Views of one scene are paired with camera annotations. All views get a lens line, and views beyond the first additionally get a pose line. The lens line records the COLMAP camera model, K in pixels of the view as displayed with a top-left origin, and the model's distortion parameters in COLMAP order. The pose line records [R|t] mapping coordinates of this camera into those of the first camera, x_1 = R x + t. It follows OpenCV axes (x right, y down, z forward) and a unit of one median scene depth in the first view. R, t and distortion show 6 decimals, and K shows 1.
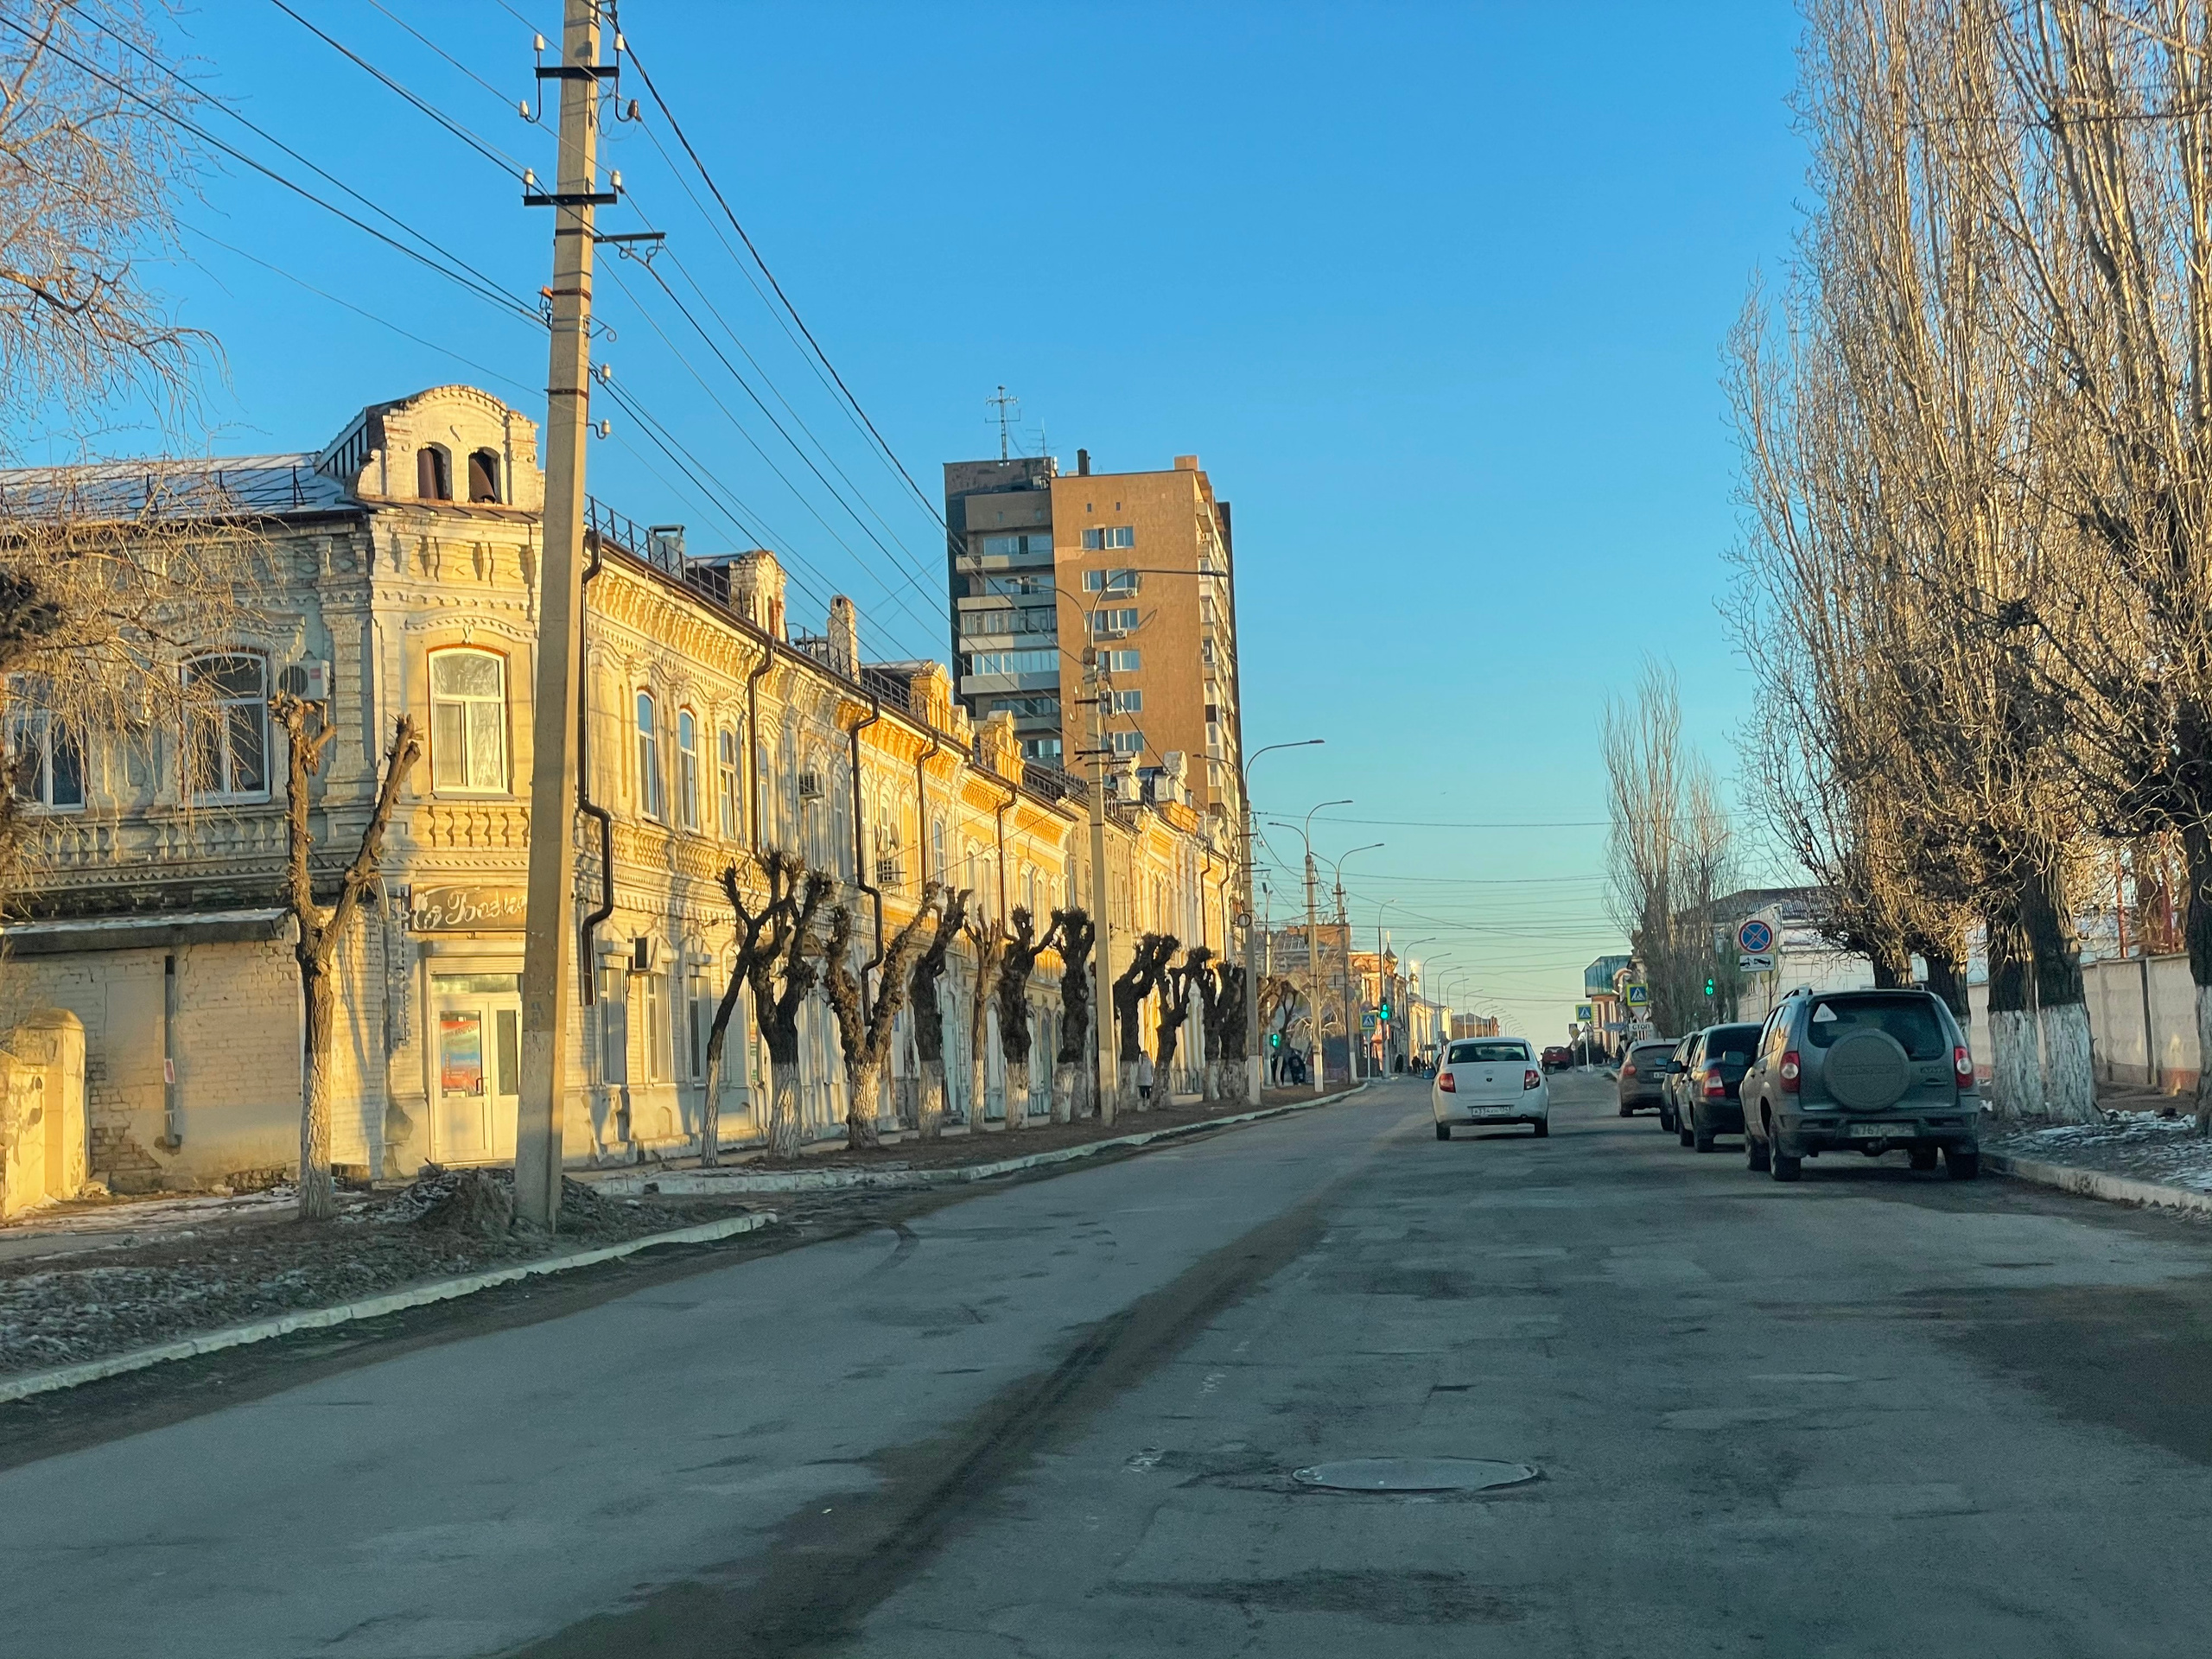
lens RADIAL K [[3334.2, 0, 1135.6], [0, 3334.2, 827.9], [0, 0, 1]] dist [0.150659, -0.148144]
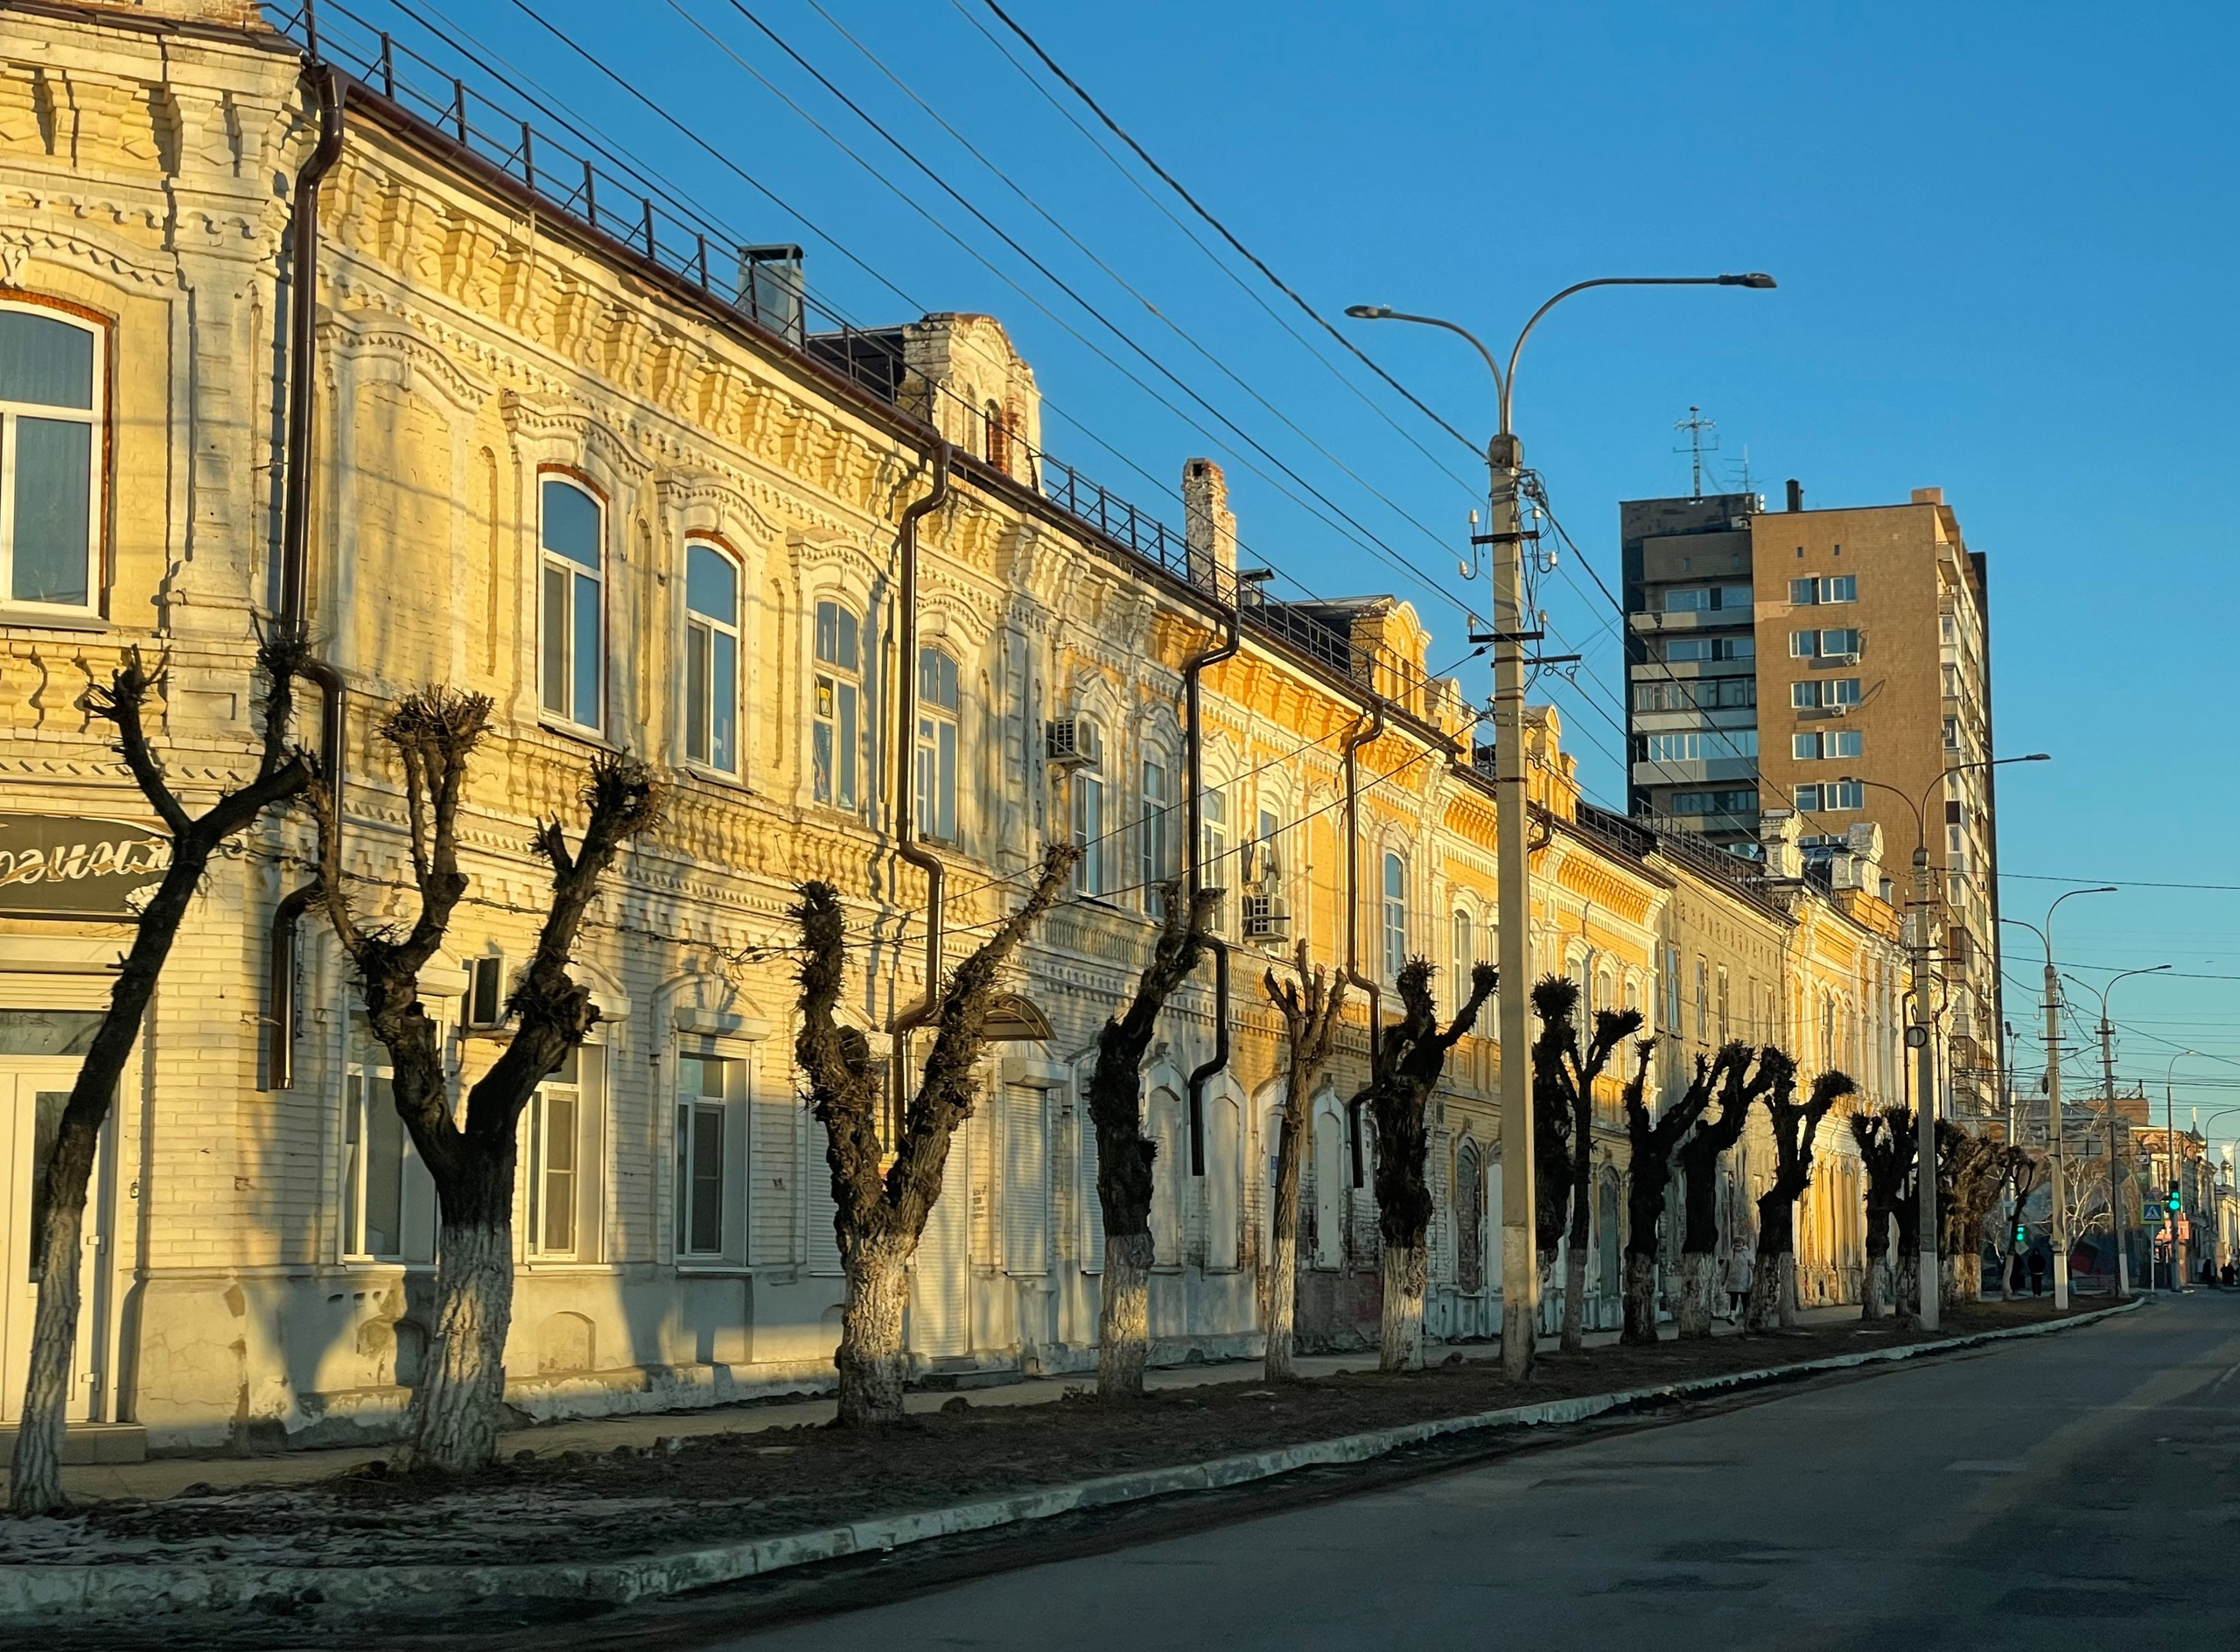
lens RADIAL K [[3825.7, 0, 1226.4], [0, 3825.7, 818.8], [0, 0, 1]] dist [0.115844, -0.029371]
pose [[0.985105, 0.013201, -0.171444, 0.021023], [-0.020174, 0.999036, -0.038996, 0.013073], [0.170764, 0.041874, 0.984422, 0.192523]]
